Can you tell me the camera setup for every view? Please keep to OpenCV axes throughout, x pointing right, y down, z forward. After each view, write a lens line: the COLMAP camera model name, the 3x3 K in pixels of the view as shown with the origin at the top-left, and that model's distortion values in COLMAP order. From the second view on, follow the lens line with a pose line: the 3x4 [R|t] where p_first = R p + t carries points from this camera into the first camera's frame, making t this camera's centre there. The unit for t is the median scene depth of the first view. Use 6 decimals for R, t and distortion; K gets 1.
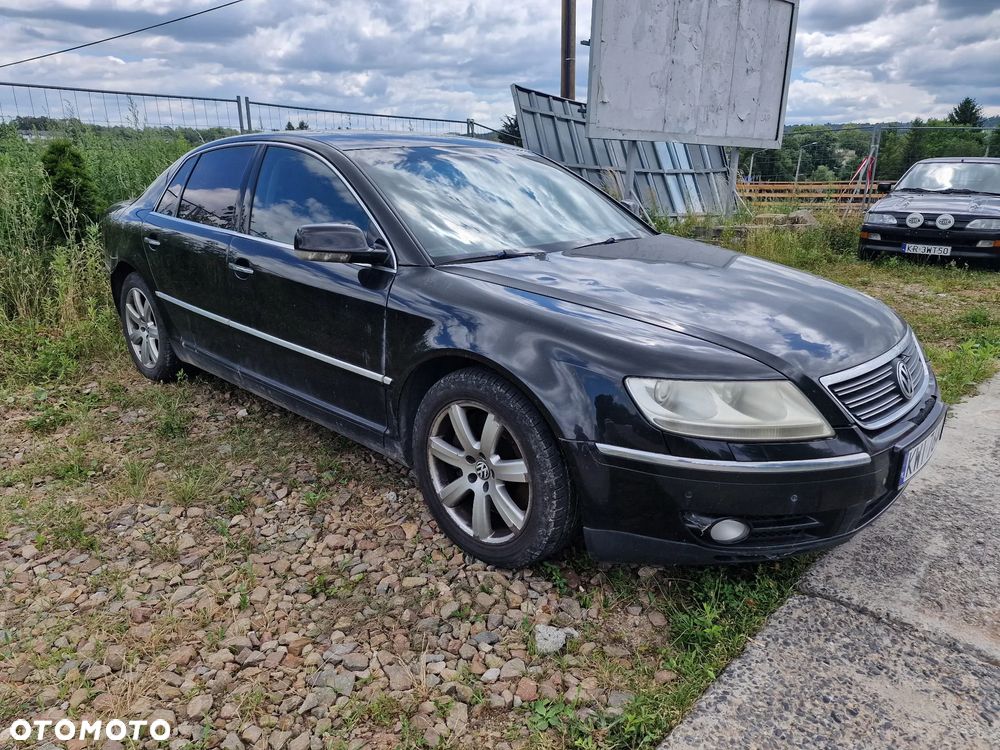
lens RADIAL K [[662.3, 0, 494.9], [0, 662.3, 381.5], [0, 0, 1]] dist [0.052832, -0.041407]
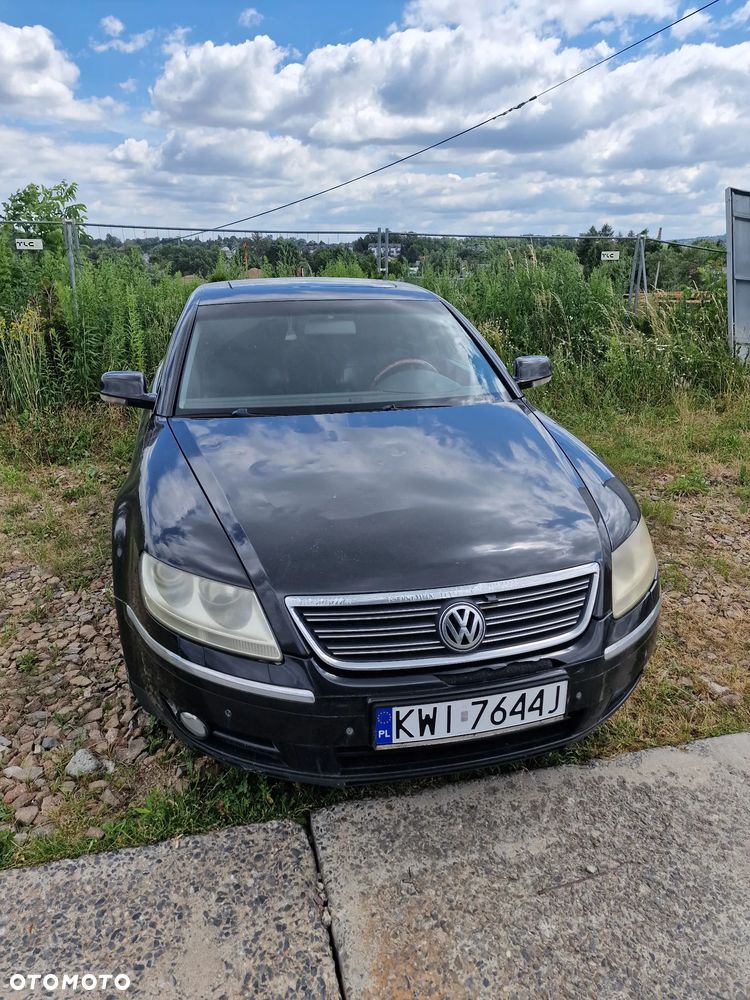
lens RADIAL K [[662.3, 0, 376.9], [0, 662.3, 505.8], [0, 0, 1]] dist [0.052832, -0.041407]
pose [[0.837748, 0.176738, -0.516664, 1.012654], [-0.163218, 0.983964, 0.071939, -0.207781], [0.521093, 0.024062, 0.853160, 0.283357]]
